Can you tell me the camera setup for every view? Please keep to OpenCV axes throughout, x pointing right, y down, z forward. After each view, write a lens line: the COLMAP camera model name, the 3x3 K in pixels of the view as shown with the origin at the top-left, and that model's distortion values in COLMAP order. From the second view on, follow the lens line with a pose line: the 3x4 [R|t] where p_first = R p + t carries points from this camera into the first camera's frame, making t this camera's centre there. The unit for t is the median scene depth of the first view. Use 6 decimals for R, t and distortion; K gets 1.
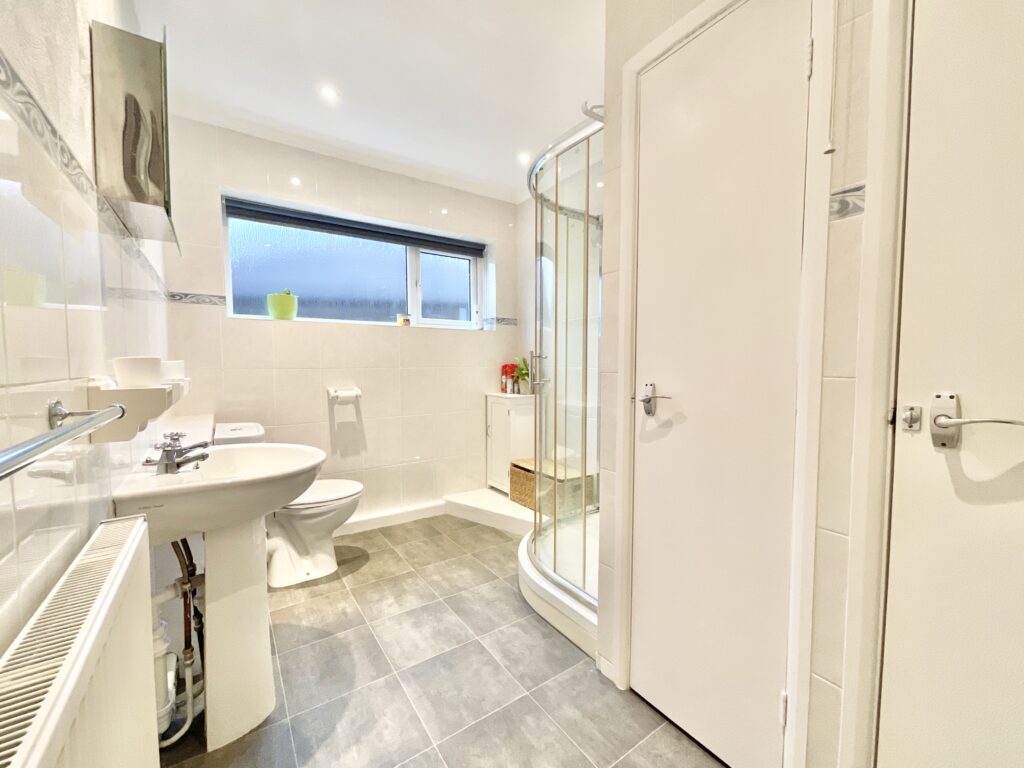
lens RADIAL K [[418.3, 0, 512.0], [0, 418.3, 384.0], [0, 0, 1]] dist [-0.000264, -0.000034]
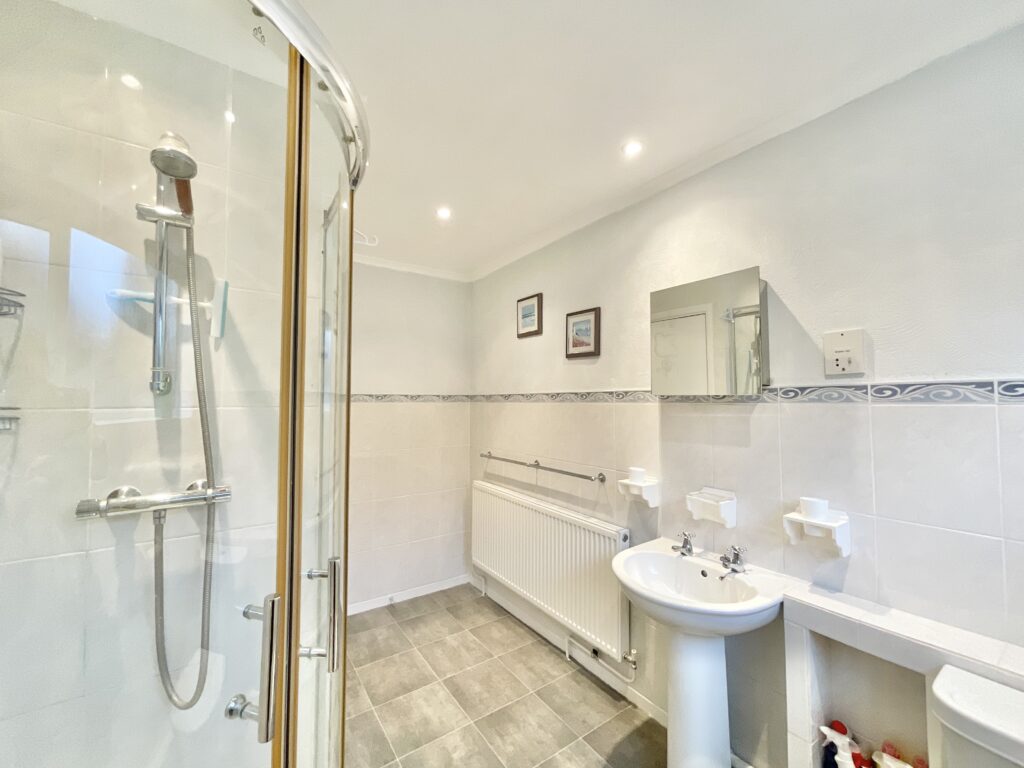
lens RADIAL K [[418.3, 0, 512.0], [0, 418.3, 384.0], [0, 0, 1]] dist [-0.000264, -0.000034]
pose [[-0.999636, 0.025557, 0.008623, -0.489243], [0.026298, 0.994531, 0.101075, -0.376975], [-0.005993, 0.101265, -0.994841, 2.016905]]
